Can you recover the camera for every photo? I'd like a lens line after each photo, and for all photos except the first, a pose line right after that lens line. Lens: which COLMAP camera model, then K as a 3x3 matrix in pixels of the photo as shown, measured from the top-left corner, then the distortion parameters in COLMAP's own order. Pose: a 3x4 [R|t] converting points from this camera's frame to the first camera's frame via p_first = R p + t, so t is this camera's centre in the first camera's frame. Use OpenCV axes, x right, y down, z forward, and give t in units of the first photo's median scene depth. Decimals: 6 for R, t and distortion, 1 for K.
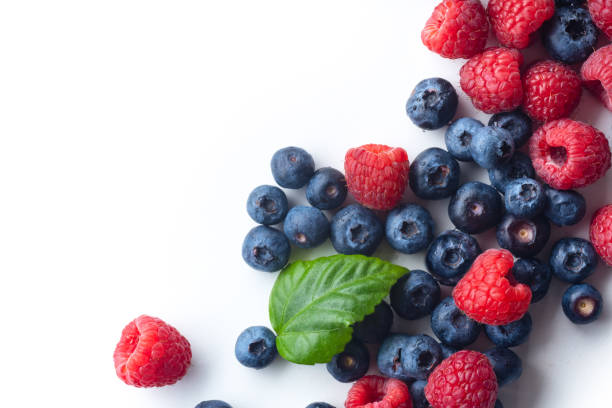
lens RADIAL K [[2179.9, 0, 306.0], [0, 2179.9, 204.0], [0, 0, 1]] dist [0.901885, -4.011040]
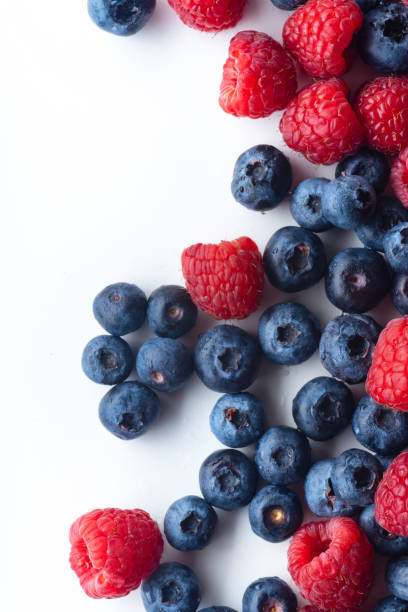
lens RADIAL K [[2179.9, 0, 204.0], [0, 2179.9, 306.0], [0, 0, 1]] dist [0.901885, -4.011040]
pose [[0.938673, -0.344727, -0.007433, 0.027903], [0.343496, 0.936764, -0.066968, 0.045229], [0.030048, 0.060308, 0.997727, 0.200899]]
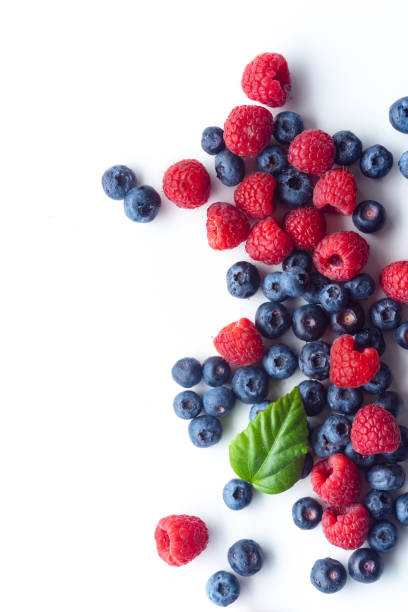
lens RADIAL K [[2179.9, 0, 204.0], [0, 2179.9, 306.0], [0, 0, 1]] dist [0.901885, -4.011040]
pose [[0.821788, -0.567614, 0.049790, -0.043564], [0.569697, 0.820115, -0.053449, 0.029622], [-0.010495, 0.072289, 0.997329, -0.416547]]
